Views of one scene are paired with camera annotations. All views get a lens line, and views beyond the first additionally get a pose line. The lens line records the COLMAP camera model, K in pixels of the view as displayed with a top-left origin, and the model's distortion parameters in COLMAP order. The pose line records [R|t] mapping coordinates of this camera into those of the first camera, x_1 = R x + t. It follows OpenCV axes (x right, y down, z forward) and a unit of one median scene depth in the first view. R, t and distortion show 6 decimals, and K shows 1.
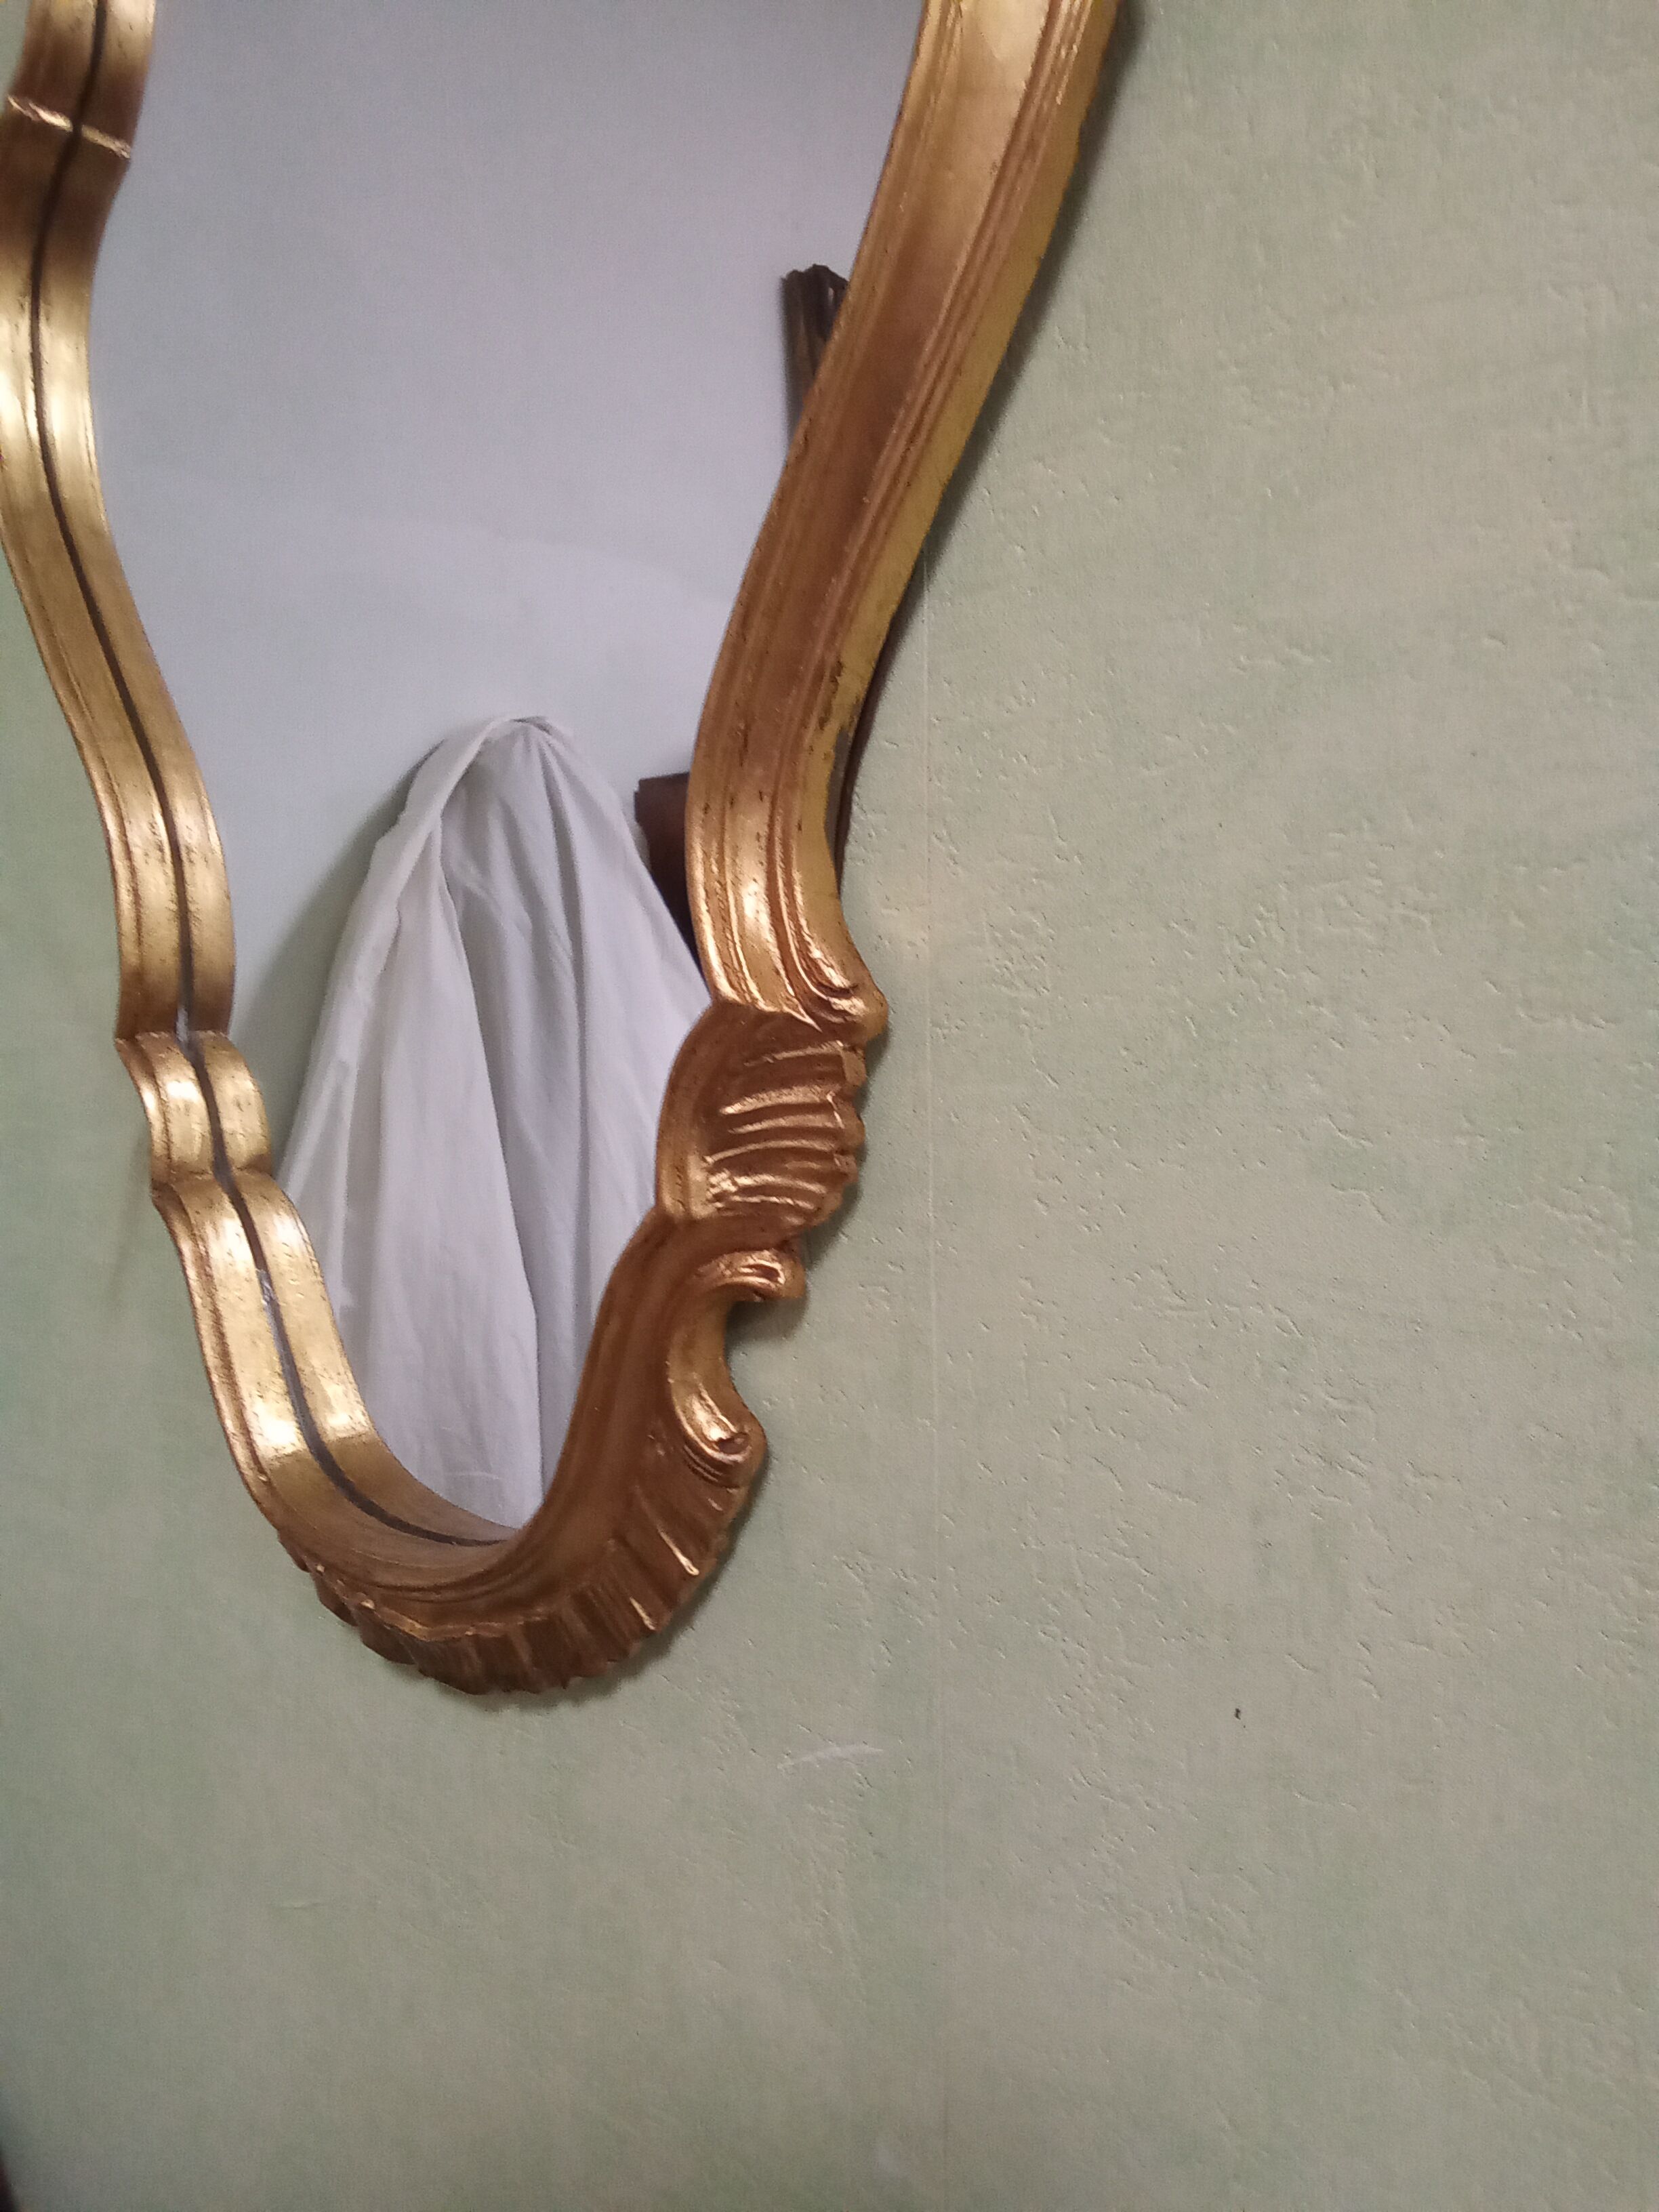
lens RADIAL K [[1500.6, 0, 845.6], [0, 1500.6, 1099.8], [0, 0, 1]] dist [0.049284, -0.057381]
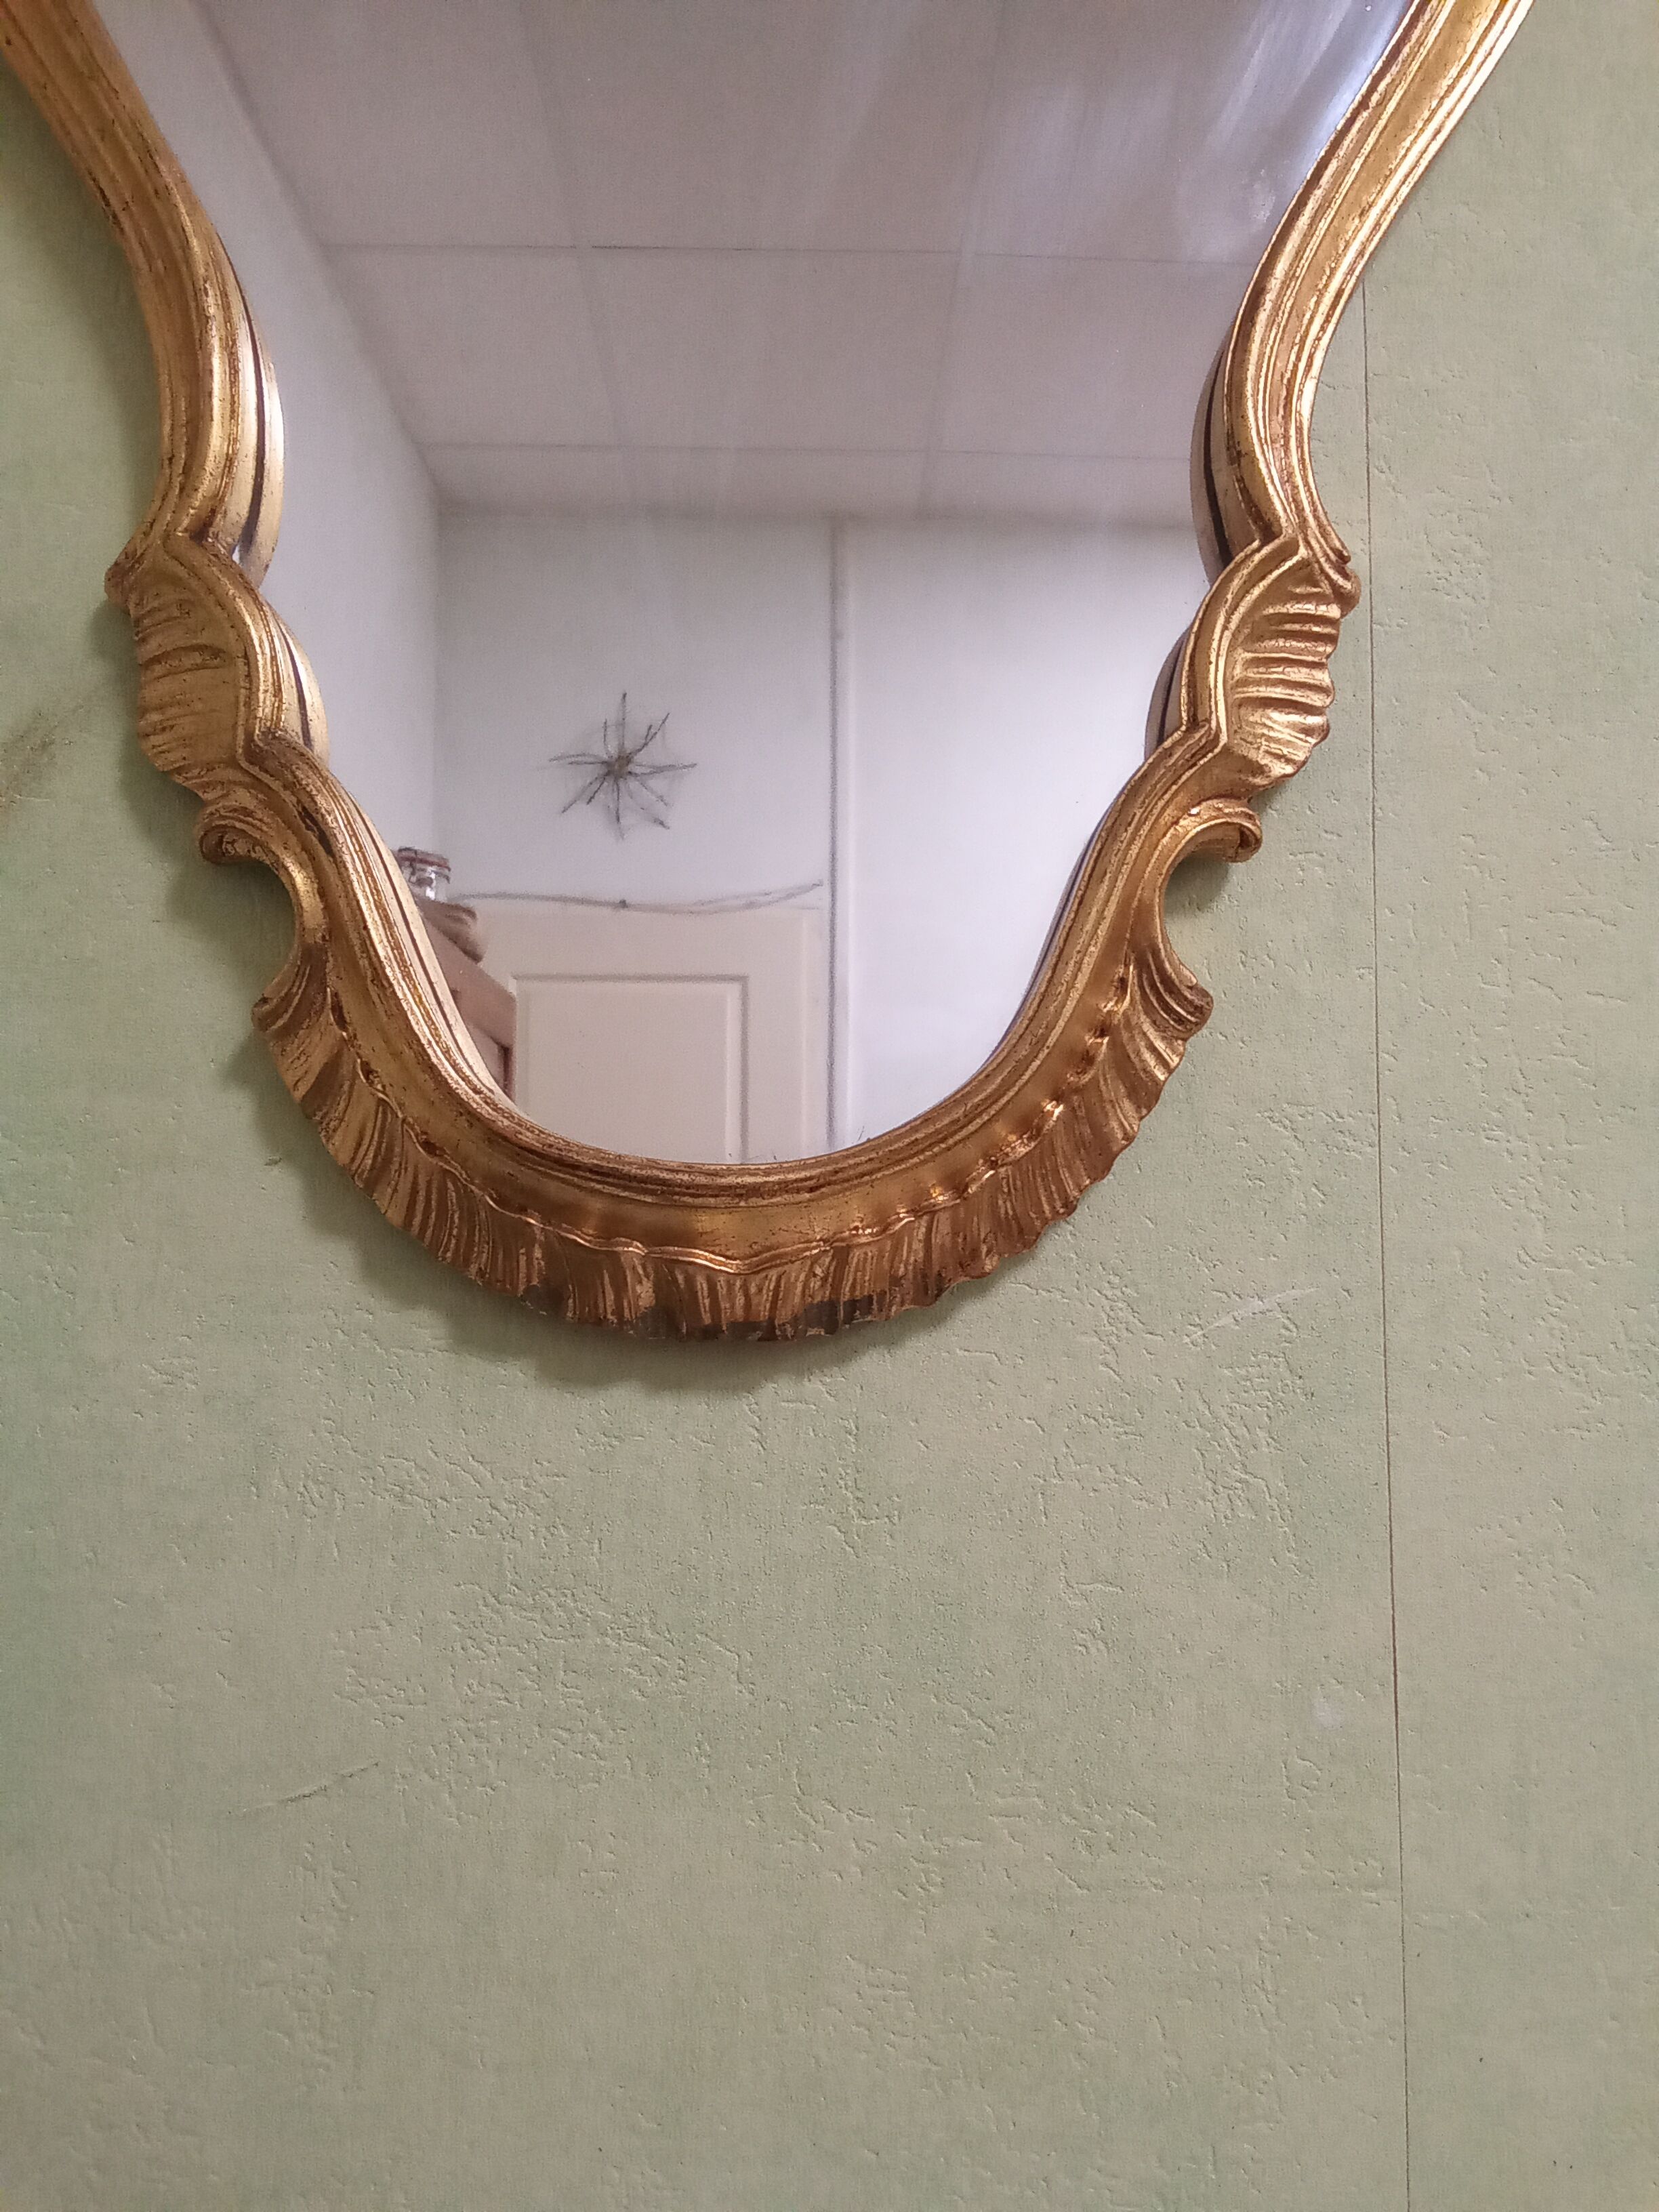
lens RADIAL K [[1500.6, 0, 816.9], [0, 1500.6, 1128.6], [0, 0, 1]] dist [0.049284, -0.057381]
pose [[0.790179, 0.095970, 0.605316, -0.265740], [0.001288, 0.987402, -0.158230, 0.145252], [-0.612875, 0.125809, 0.780100, 0.115347]]
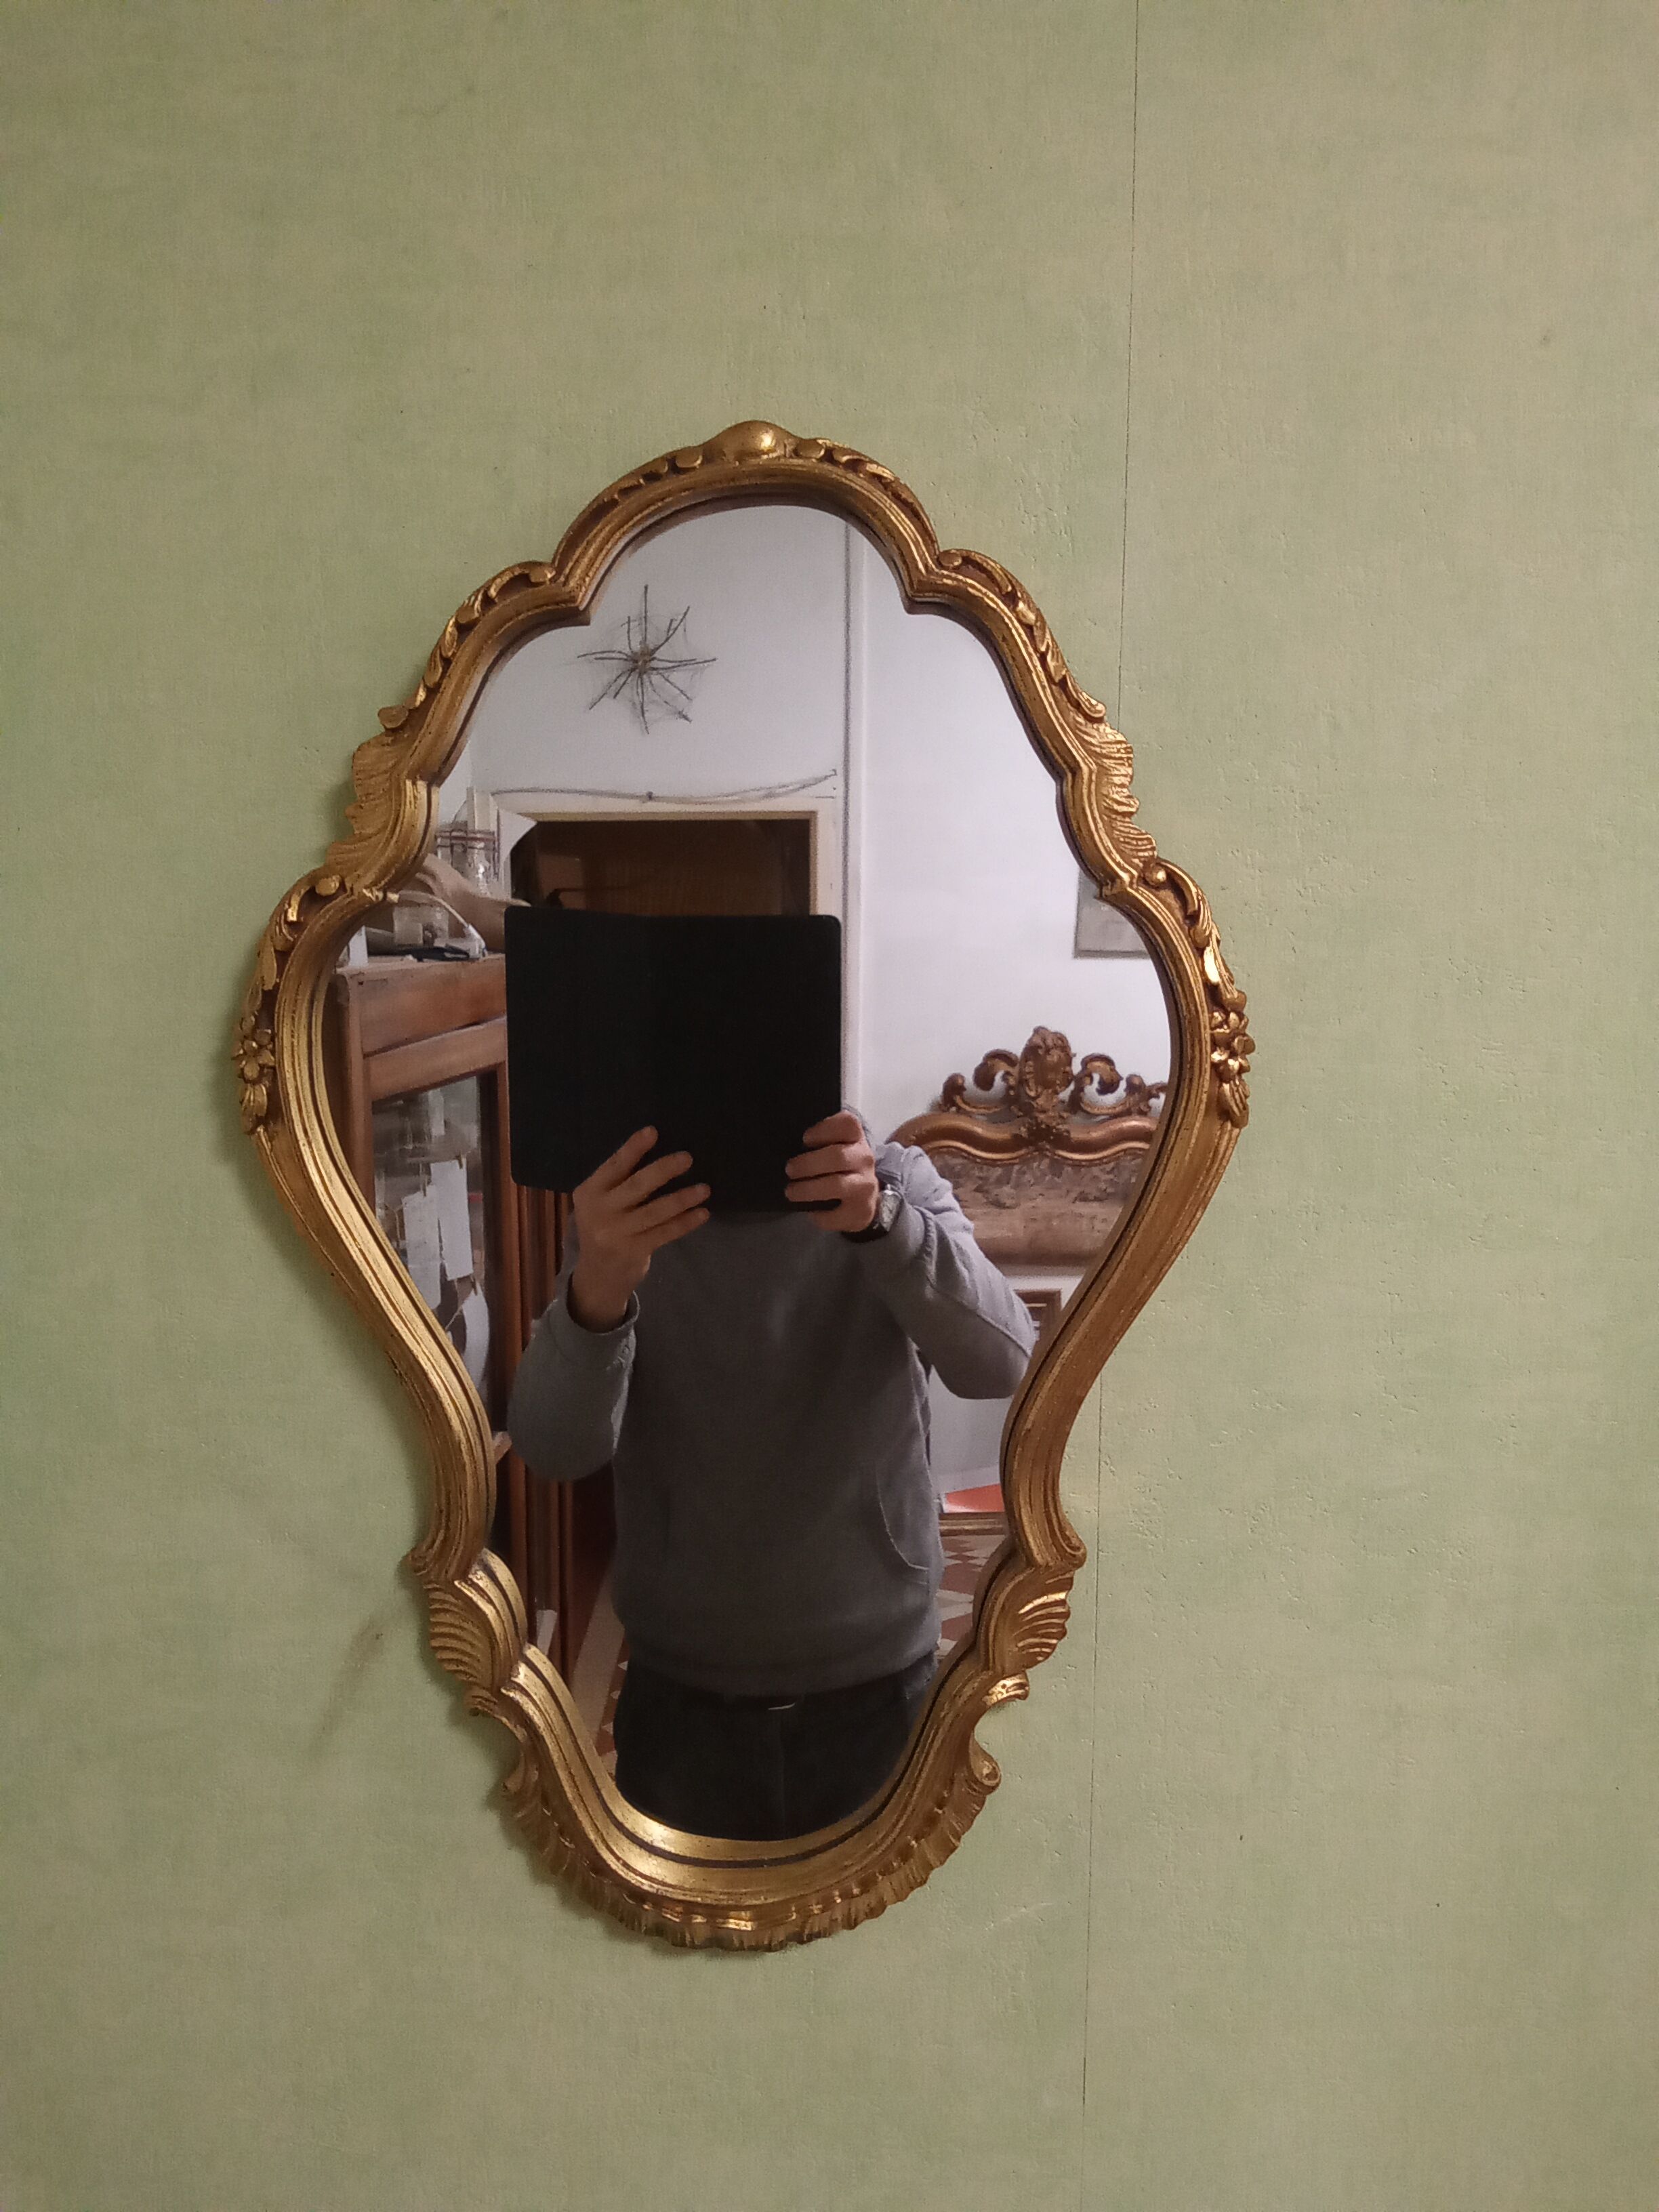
lens RADIAL K [[1500.6, 0, 824.7], [0, 1500.6, 1083.1], [0, 0, 1]] dist [0.049284, -0.057381]
pose [[0.798652, -0.025877, 0.601237, -0.418210], [0.007150, 0.999413, 0.033516, -0.216740], [-0.601751, -0.022469, 0.798368, -0.118712]]
